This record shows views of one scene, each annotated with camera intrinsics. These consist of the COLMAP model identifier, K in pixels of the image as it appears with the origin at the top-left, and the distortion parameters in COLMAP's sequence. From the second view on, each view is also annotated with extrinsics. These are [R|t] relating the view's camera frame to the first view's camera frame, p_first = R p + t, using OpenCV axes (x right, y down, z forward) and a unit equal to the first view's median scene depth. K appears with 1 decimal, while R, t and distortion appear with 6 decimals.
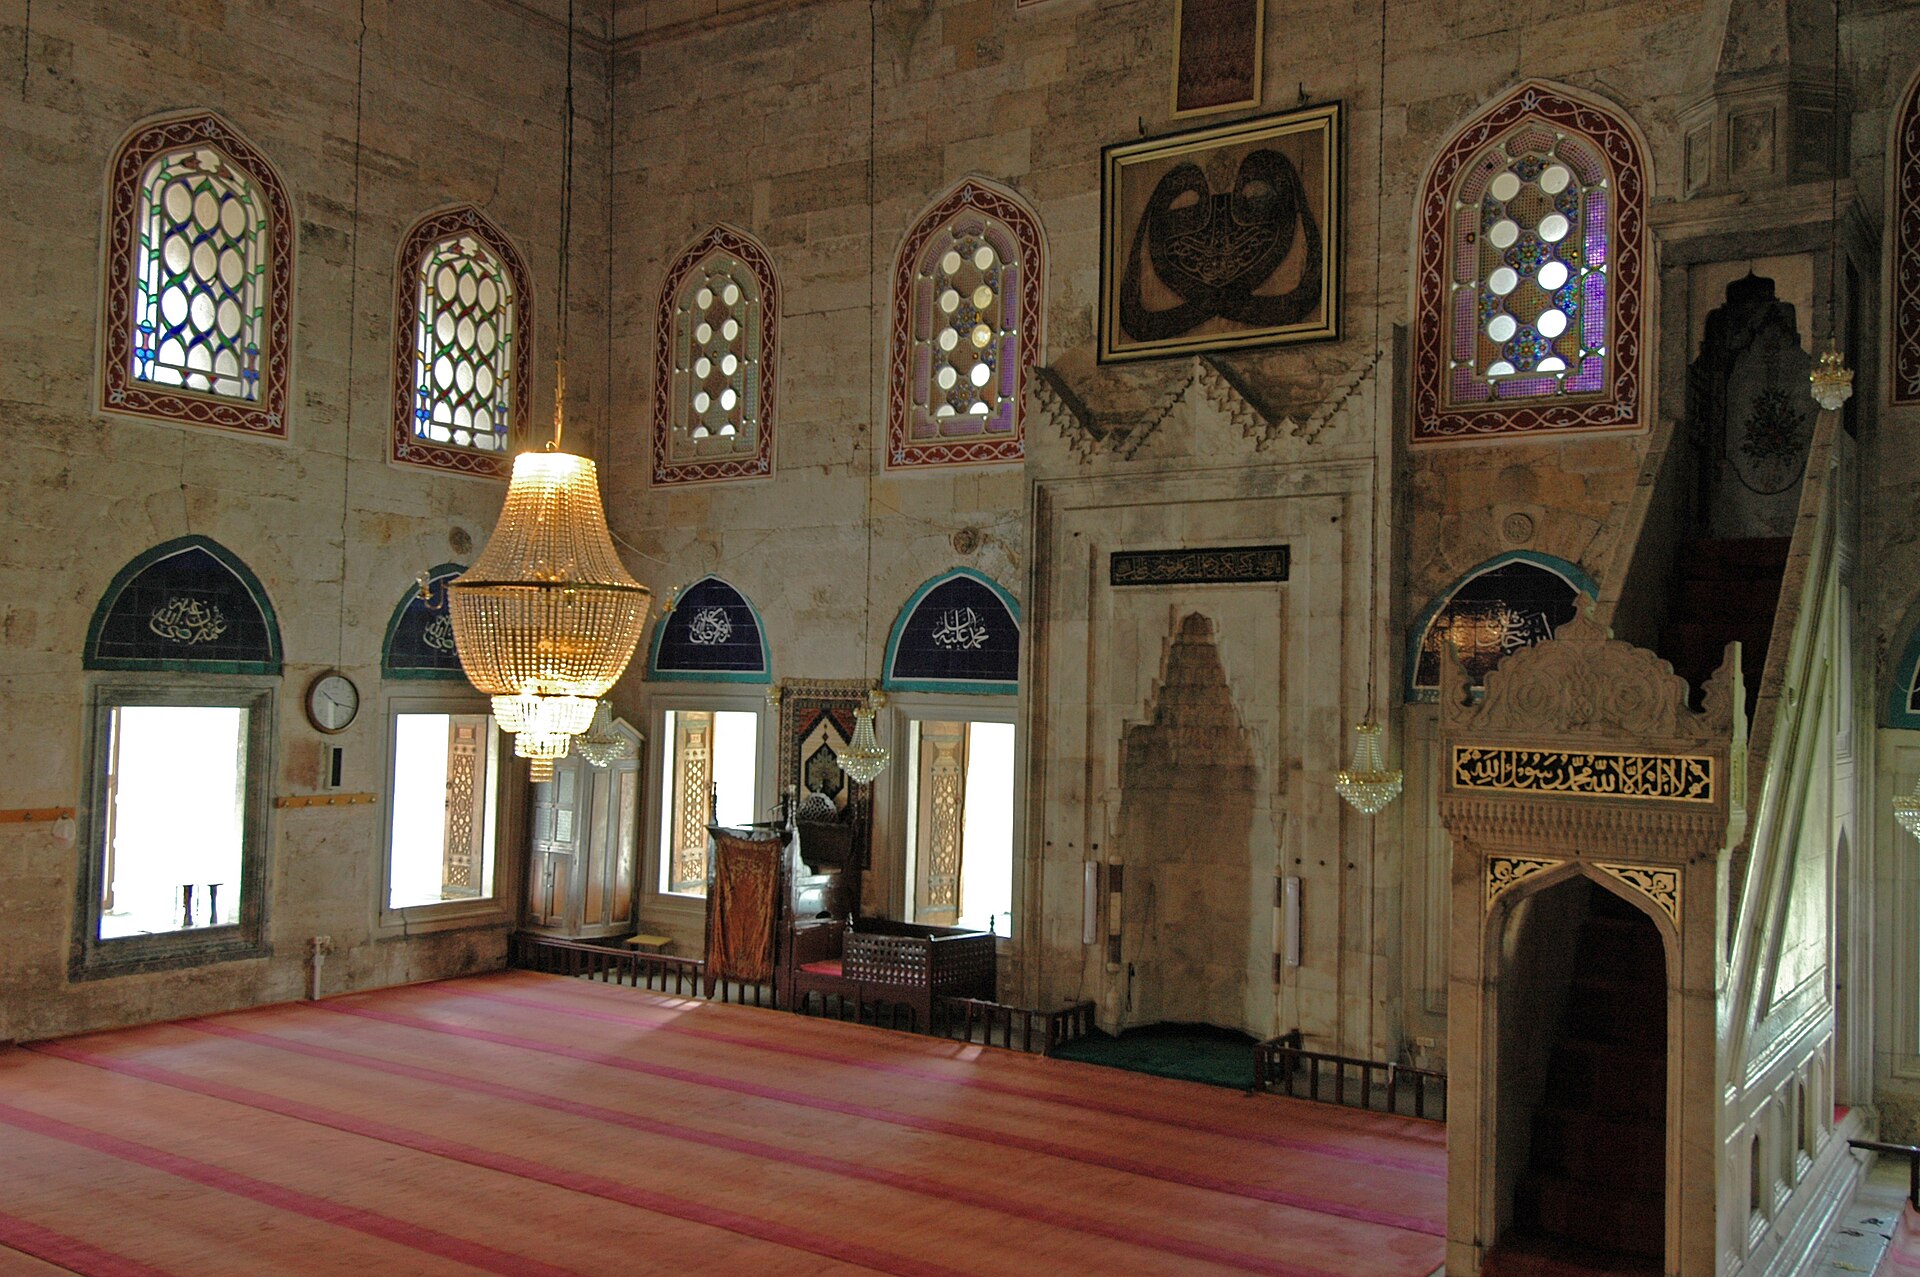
lens RADIAL K [[1680.5, 0, 963.0], [0, 1680.5, 642.6], [0, 0, 1]] dist [0.053065, -0.057739]
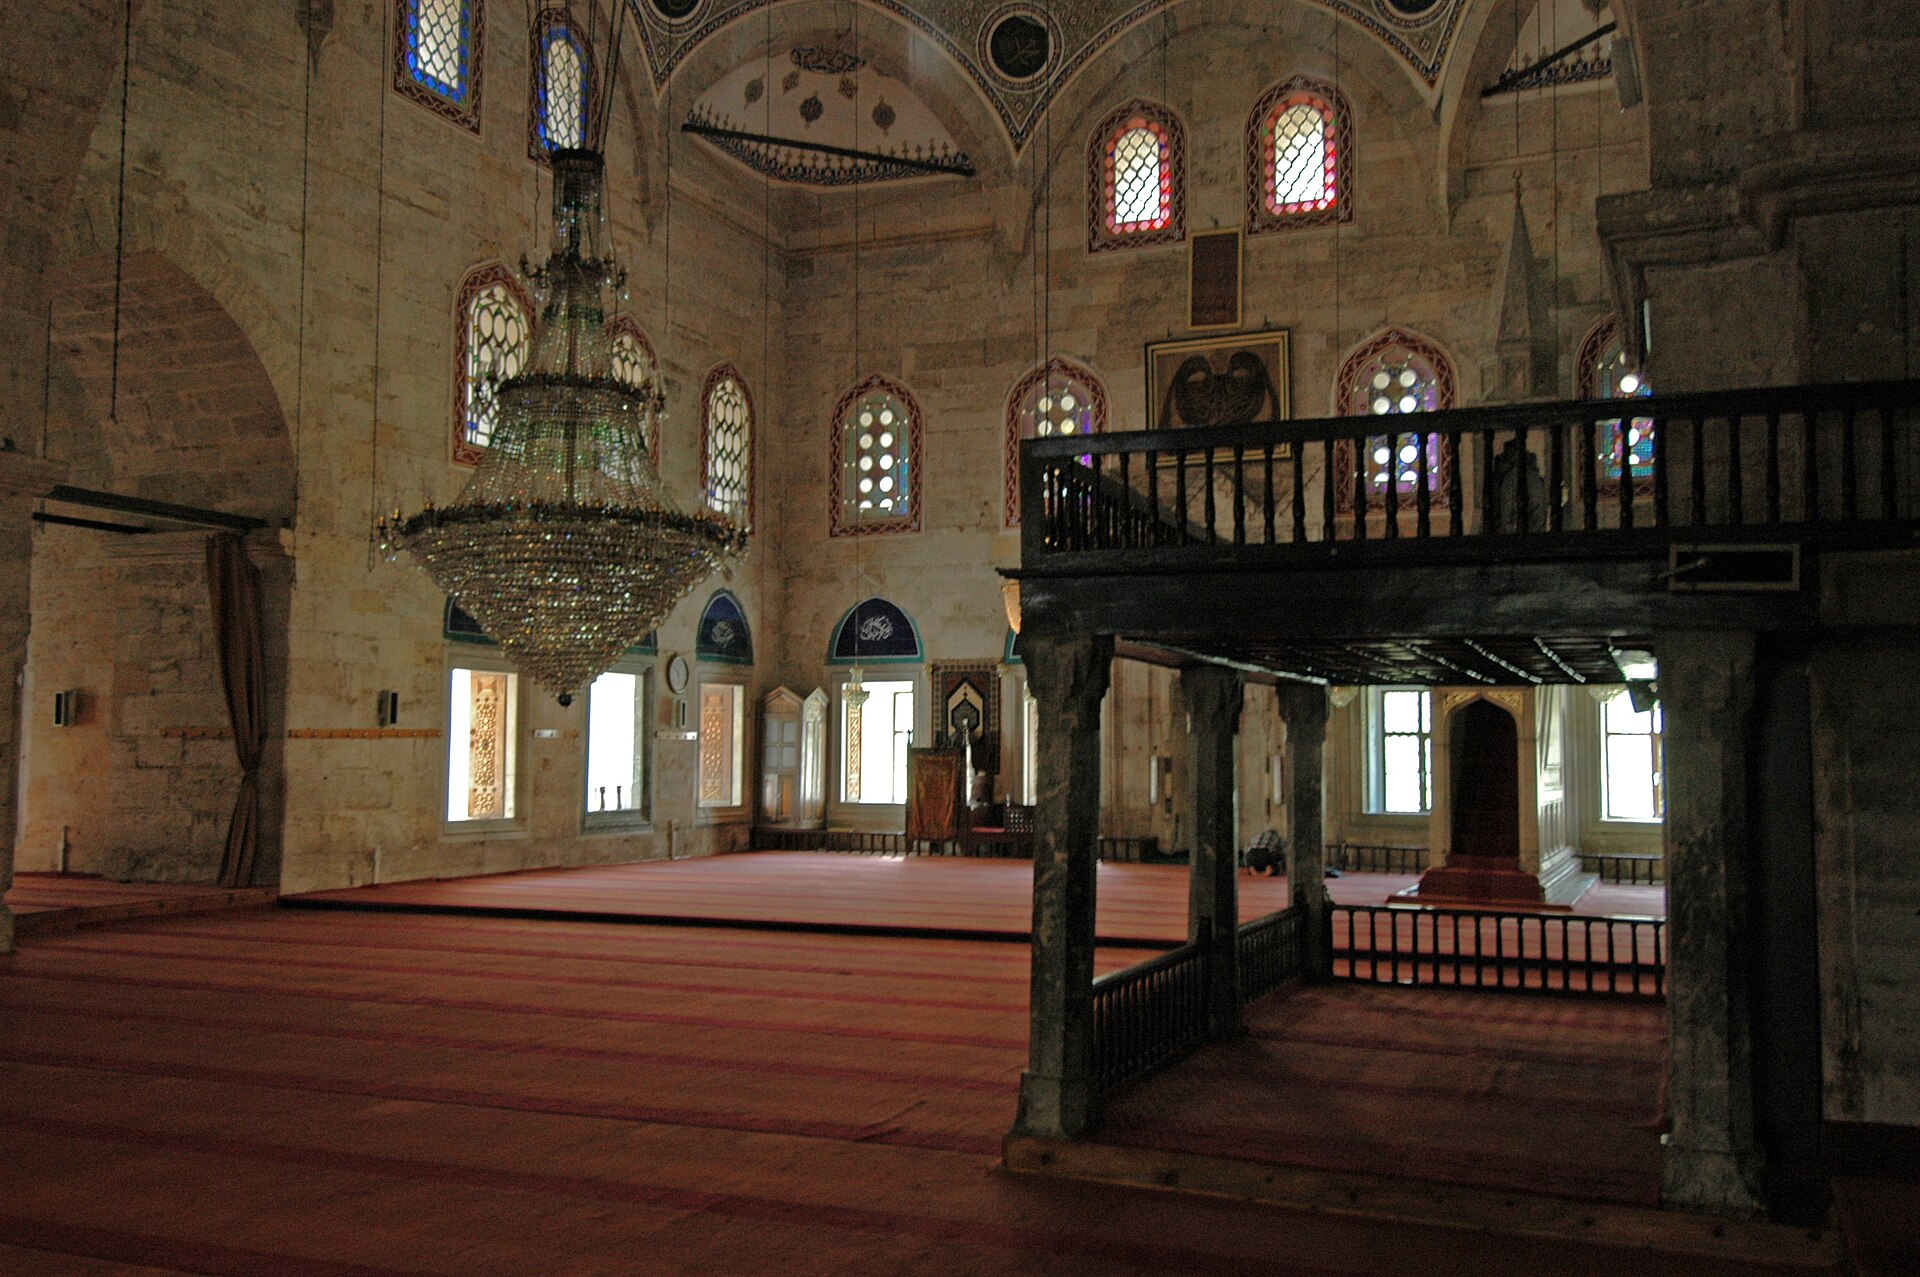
lens RADIAL K [[1680.5, 0, 967.1], [0, 1680.5, 636.4], [0, 0, 1]] dist [0.053065, -0.057739]
pose [[0.983176, -0.008643, 0.182458, -0.425331], [0.014724, 0.999380, -0.031996, 0.059432], [-0.182069, 0.034144, 0.982693, -0.665478]]
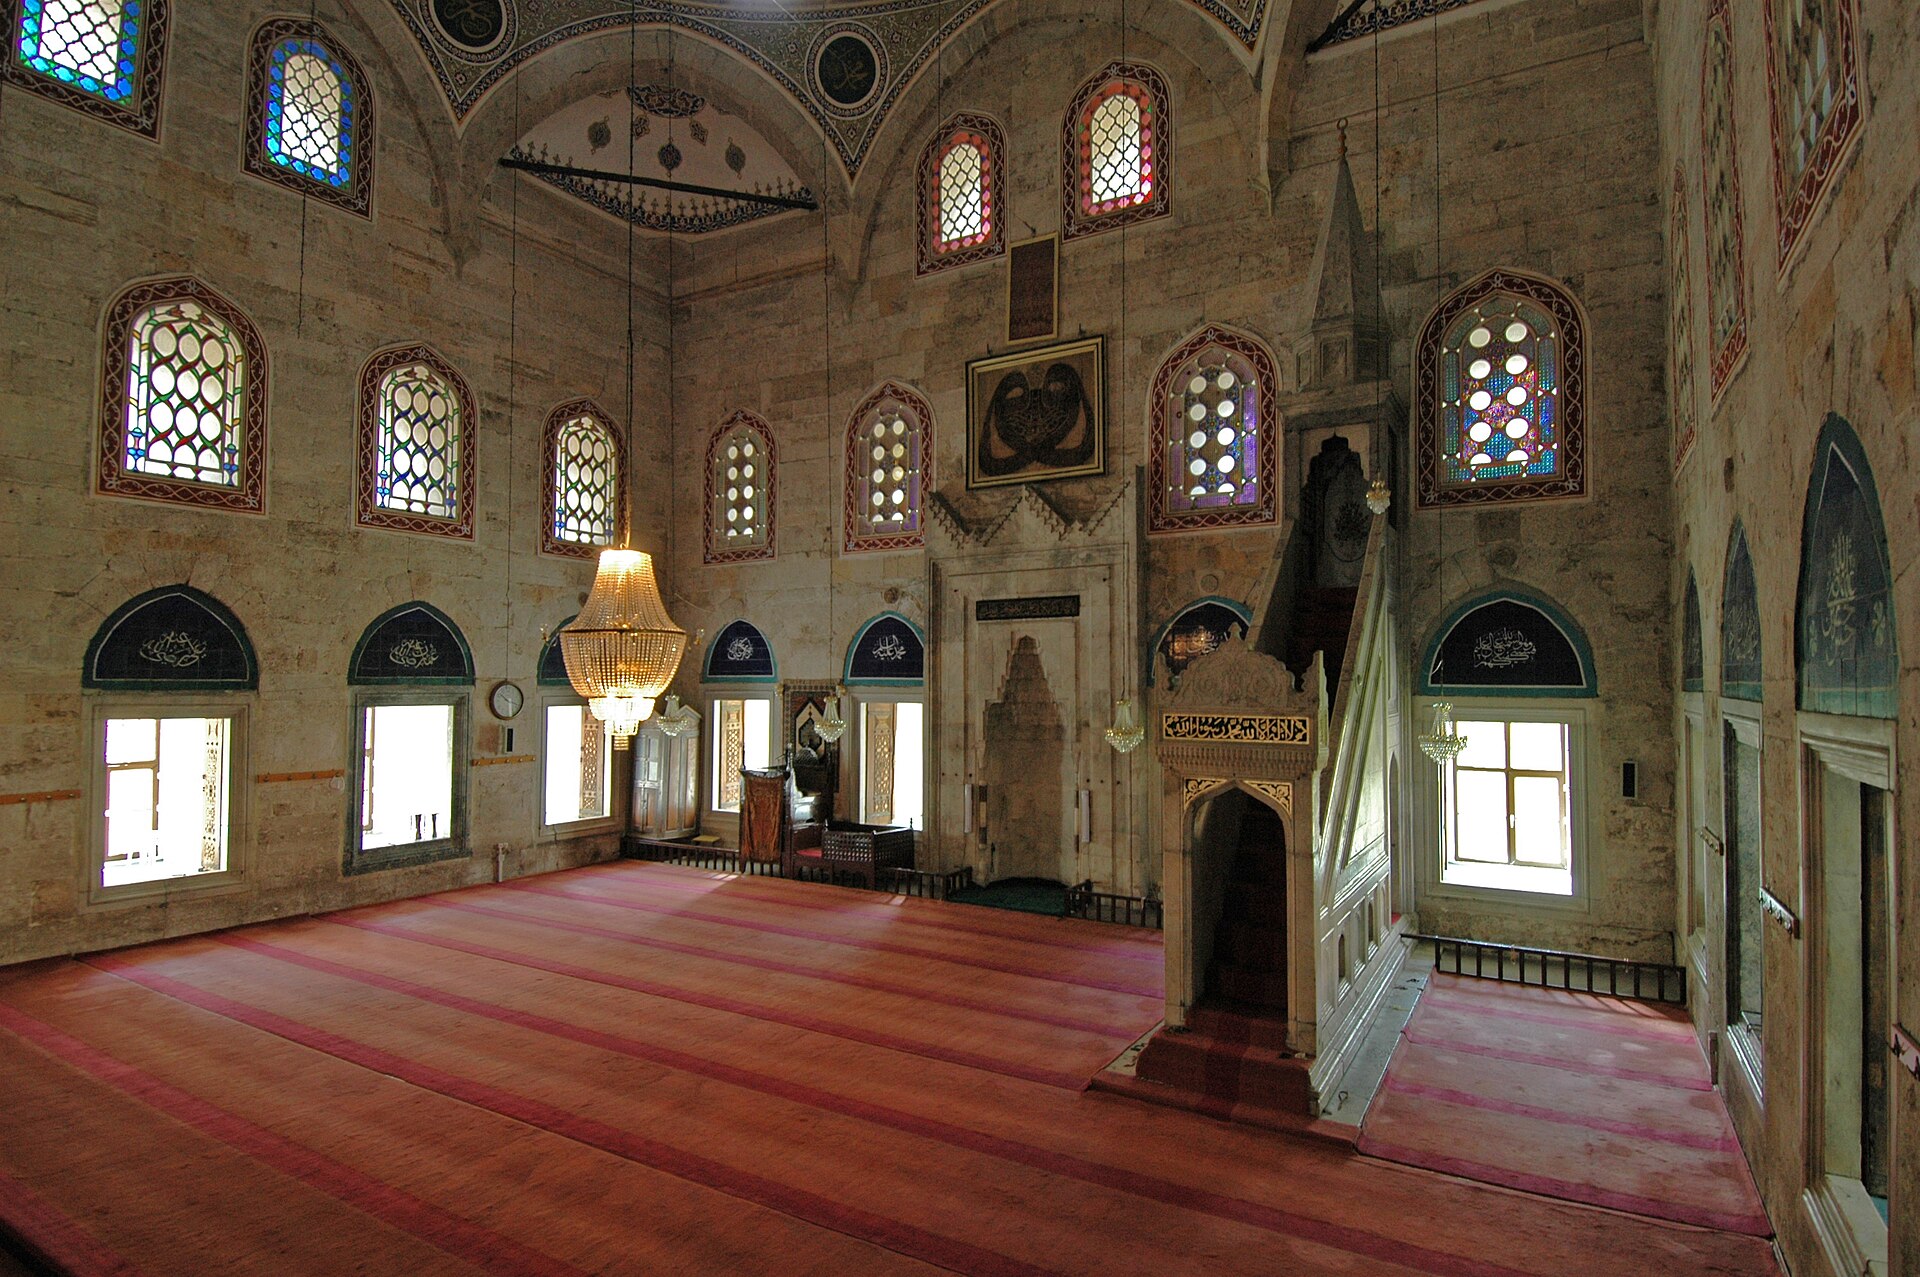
lens RADIAL K [[996.0, 0, 964.5], [0, 996.0, 648.8], [0, 0, 1]] dist [0.041285, -0.043554]
pose [[0.998109, -0.021213, 0.057688, 0.017543], [0.021364, 0.999770, -0.002008, -0.003959], [-0.057632, 0.003236, 0.998333, 0.000966]]
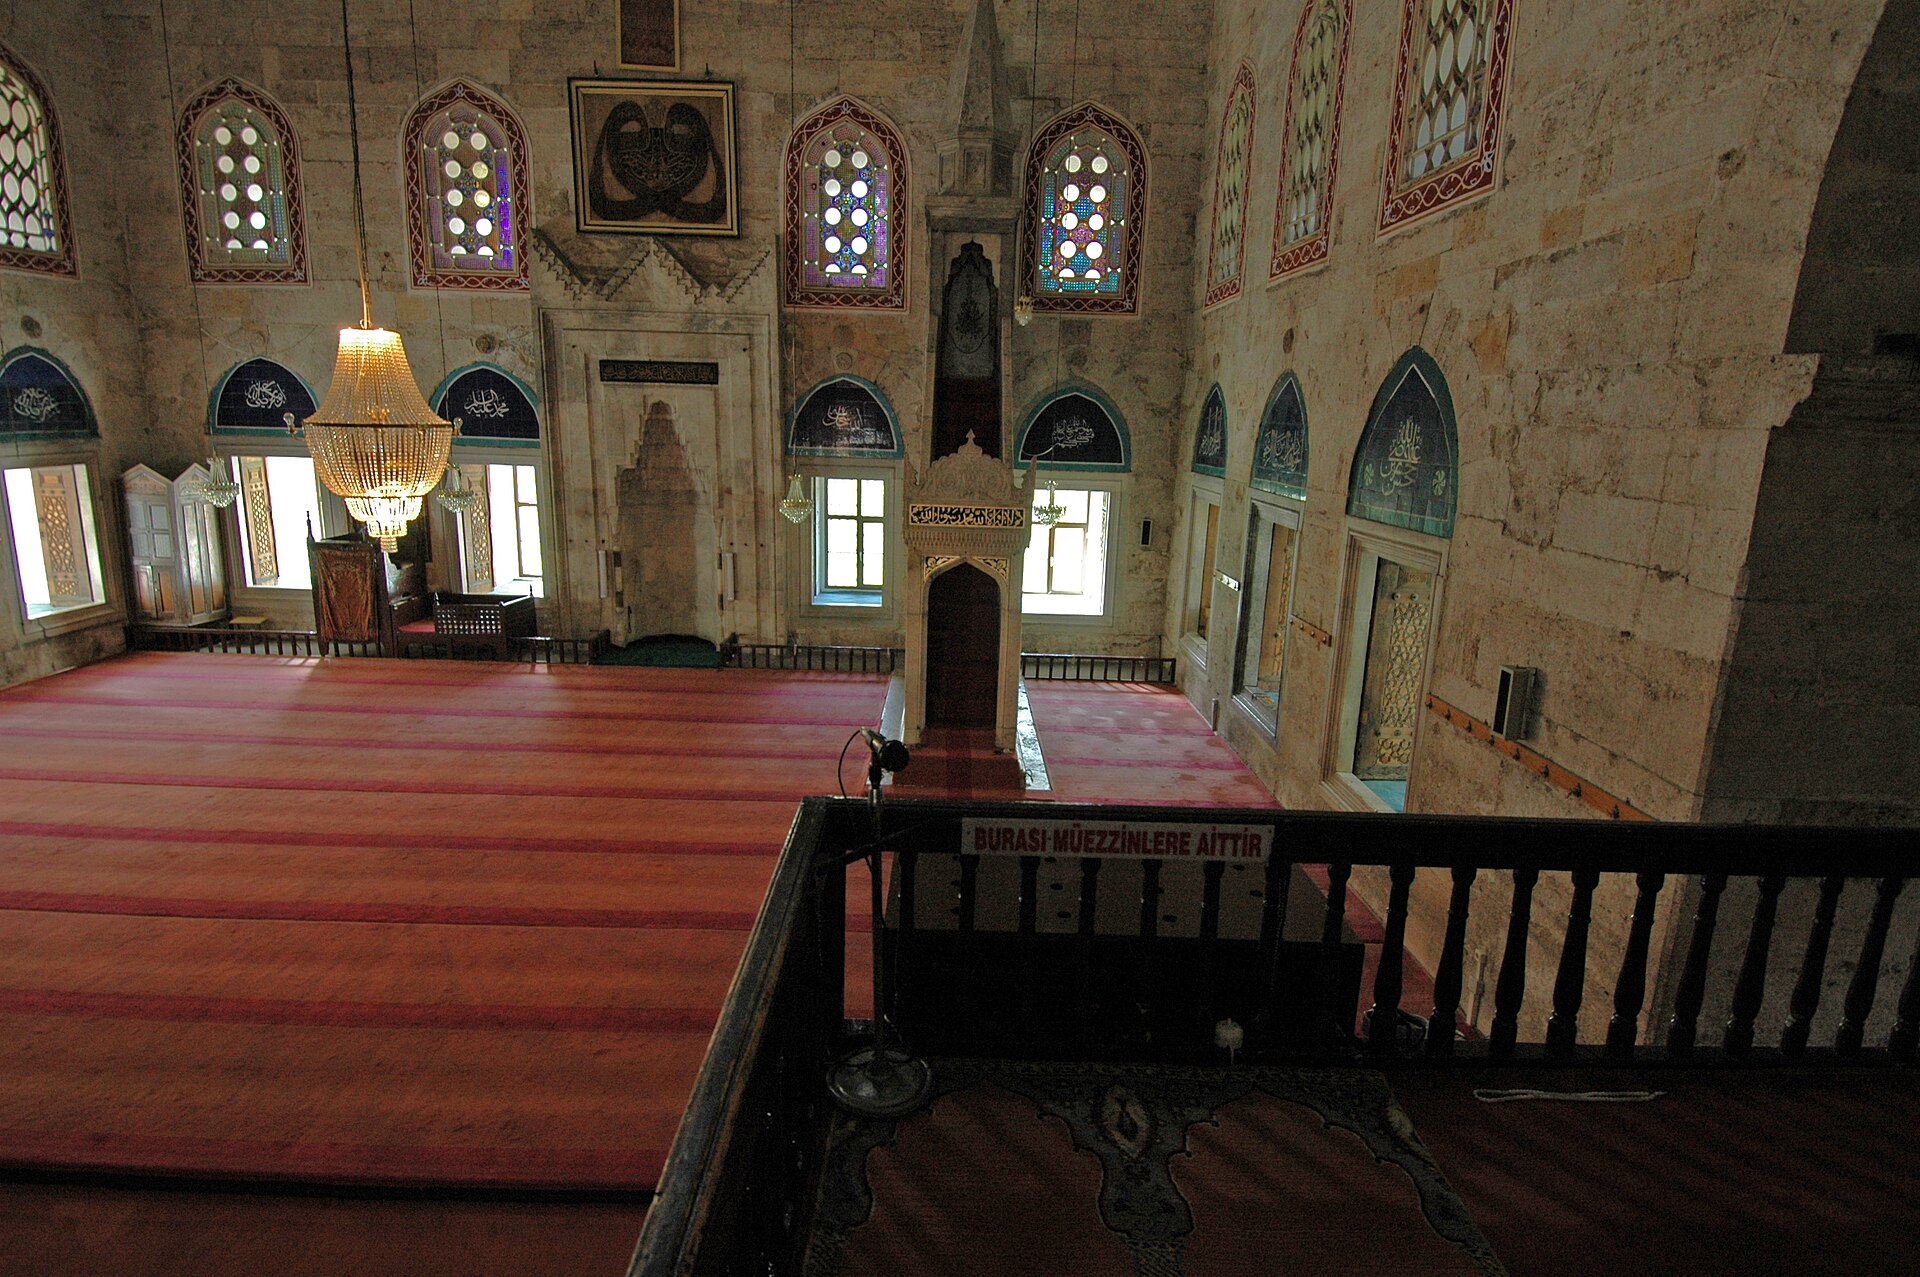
lens RADIAL K [[996.0, 0, 958.3], [0, 996.0, 643.1], [0, 0, 1]] dist [0.041285, -0.043554]
pose [[0.829005, -0.124589, 0.545186, -0.186313], [-0.025449, 0.965454, 0.259327, -0.049776], [-0.558661, -0.228858, 0.797196, -0.024864]]
